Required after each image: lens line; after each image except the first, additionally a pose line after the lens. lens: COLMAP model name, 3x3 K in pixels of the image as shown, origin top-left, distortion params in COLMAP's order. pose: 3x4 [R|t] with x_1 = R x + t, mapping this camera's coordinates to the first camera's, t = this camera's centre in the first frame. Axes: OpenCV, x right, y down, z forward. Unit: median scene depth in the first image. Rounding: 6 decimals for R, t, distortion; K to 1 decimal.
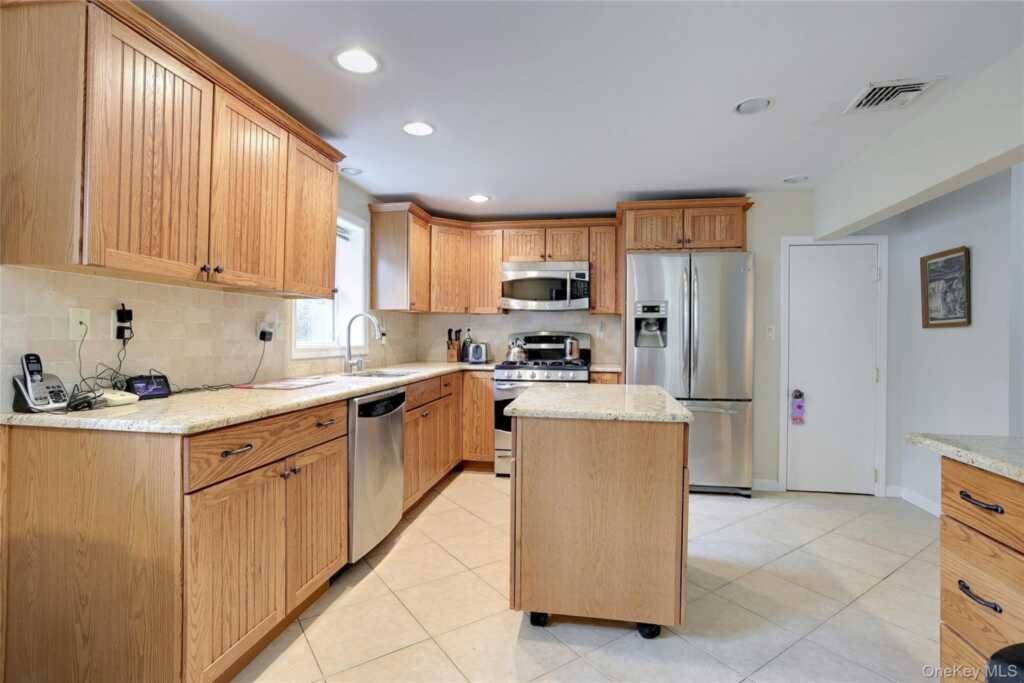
lens RADIAL K [[497.9, 0, 506.2], [0, 497.9, 335.2], [0, 0, 1]] dist [-0.059011, 0.026564]
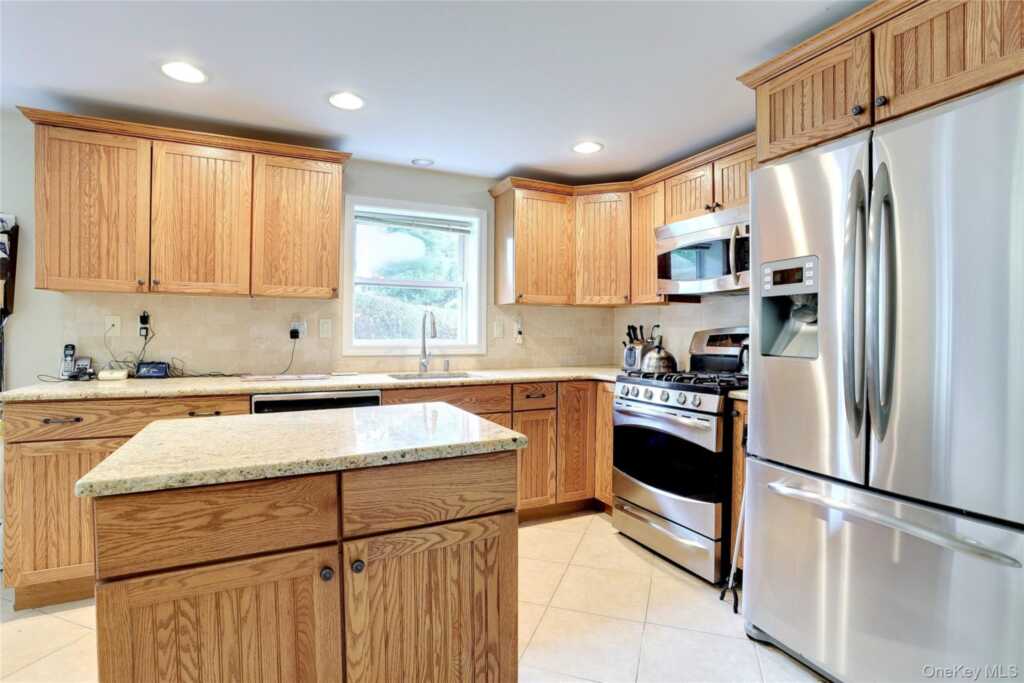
lens RADIAL K [[497.9, 0, 506.2], [0, 497.9, 335.2], [0, 0, 1]] dist [-0.059011, 0.026564]
pose [[0.585827, 0.001232, -0.810435, 0.485519], [0.000251, 0.999999, 0.001701, 0.001780], [0.810436, -0.001200, 0.585826, 0.487843]]
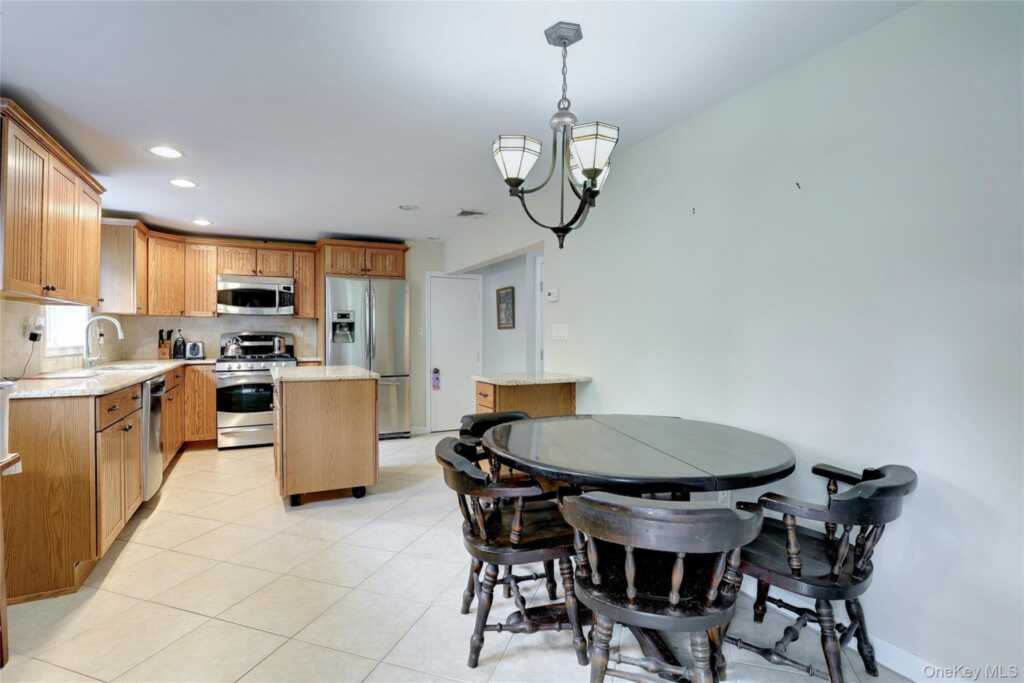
lens RADIAL K [[497.9, 0, 506.2], [0, 497.9, 335.2], [0, 0, 1]] dist [-0.059011, 0.026564]
pose [[0.794964, -0.007632, 0.606608, -0.195419], [0.006206, 0.999971, 0.004449, -0.000459], [-0.606625, 0.000228, 0.794988, -0.410960]]
